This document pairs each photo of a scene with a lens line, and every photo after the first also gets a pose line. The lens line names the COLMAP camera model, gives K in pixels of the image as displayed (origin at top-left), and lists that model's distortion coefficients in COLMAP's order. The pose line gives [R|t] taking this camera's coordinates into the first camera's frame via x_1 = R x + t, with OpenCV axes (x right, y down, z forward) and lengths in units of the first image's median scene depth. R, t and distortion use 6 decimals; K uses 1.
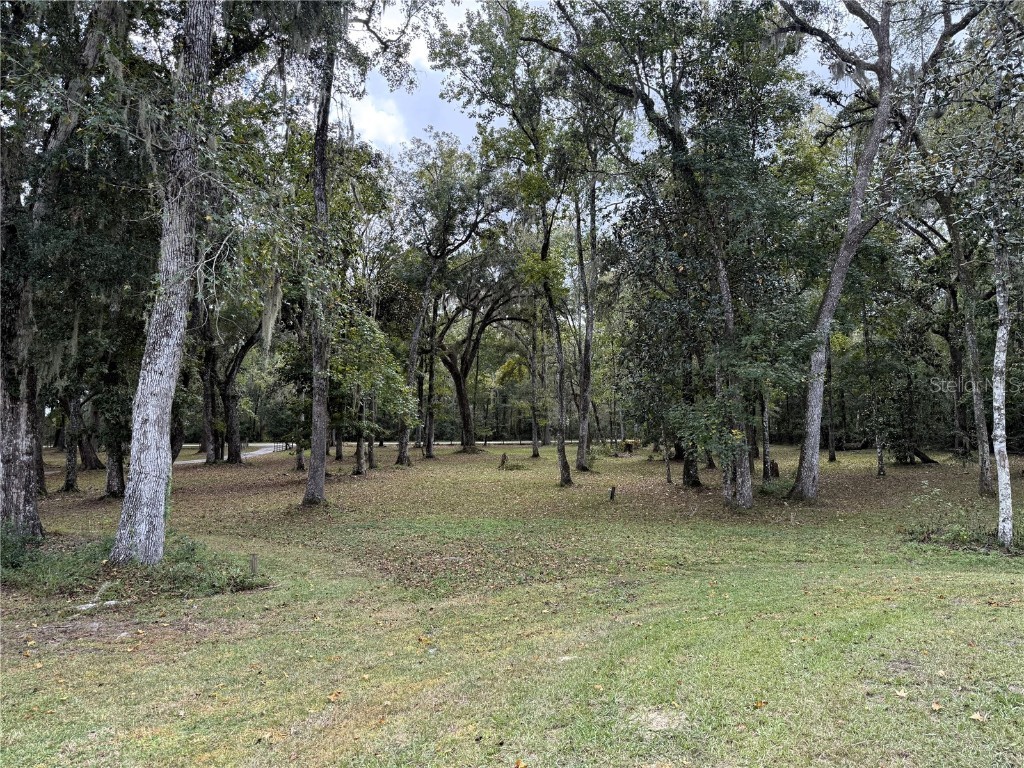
lens RADIAL K [[715.1, 0, 500.8], [0, 715.1, 380.5], [0, 0, 1]] dist [0.008441, -0.023433]
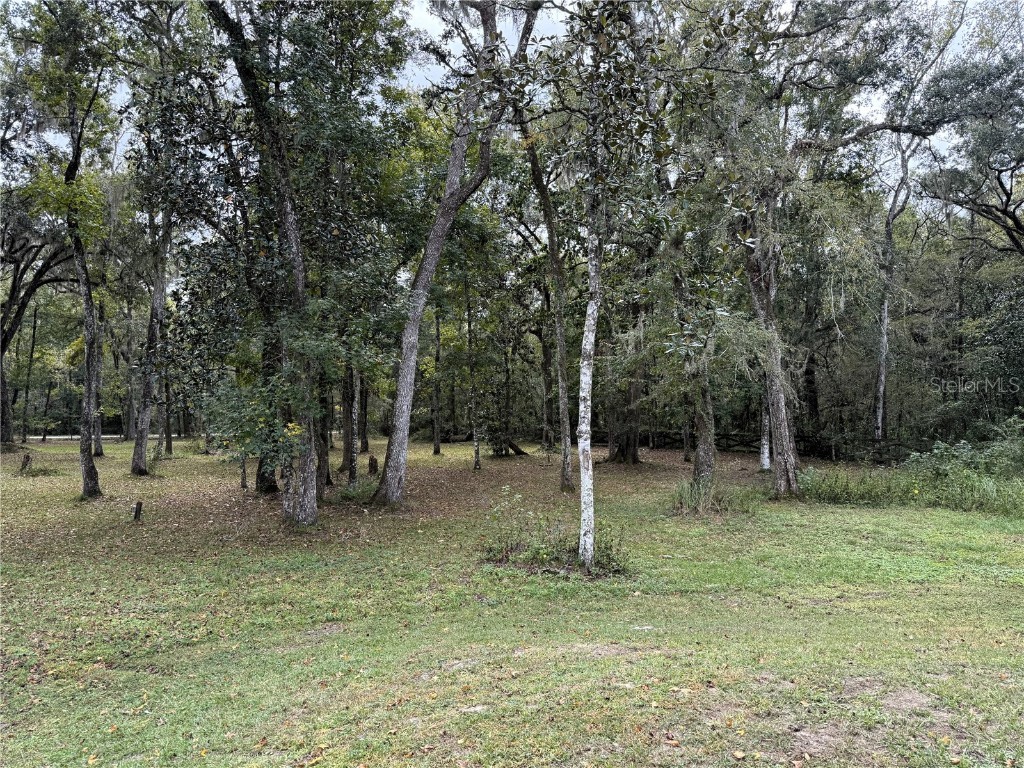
lens RADIAL K [[715.1, 0, 516.0], [0, 715.1, 389.5], [0, 0, 1]] dist [0.008441, -0.023433]
pose [[0.865327, 0.026874, 0.500487, 0.083643], [-0.038755, 0.999159, 0.013356, 0.007907], [-0.499707, -0.030953, 0.865641, 0.126867]]
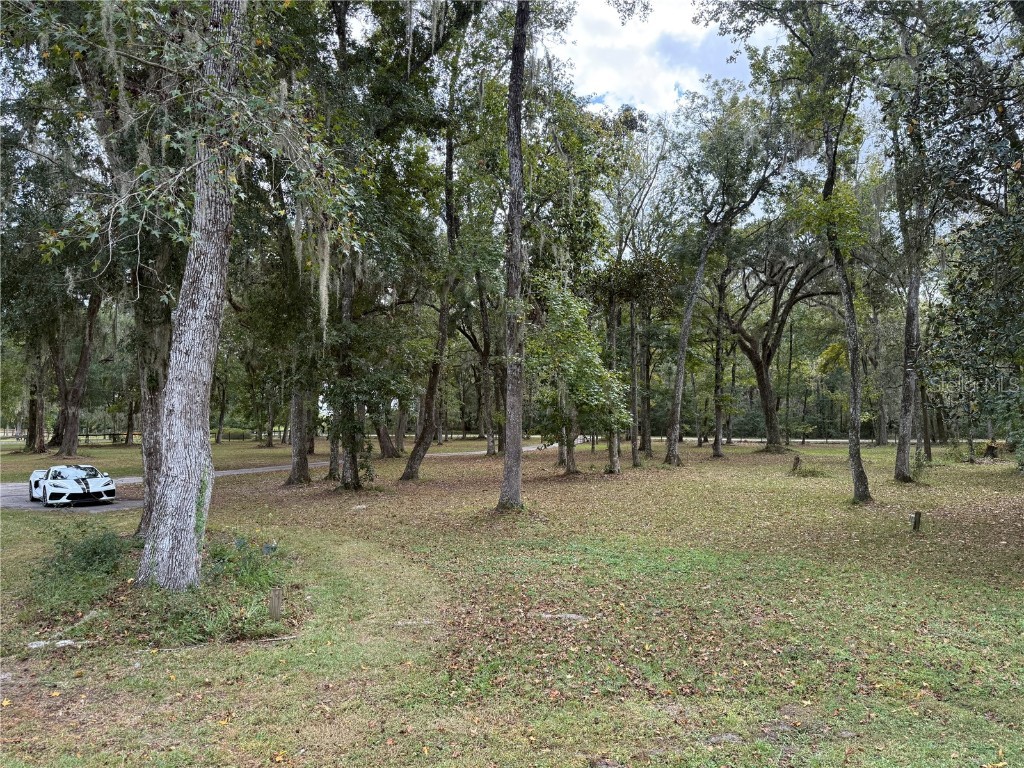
lens RADIAL K [[715.1, 0, 501.8], [0, 715.1, 386.0], [0, 0, 1]] dist [0.008441, -0.023433]
pose [[0.900888, -0.014814, -0.433799, 0.066199], [0.021706, 0.999705, 0.010940, 0.008788], [0.433509, -0.019272, 0.900943, 0.144611]]
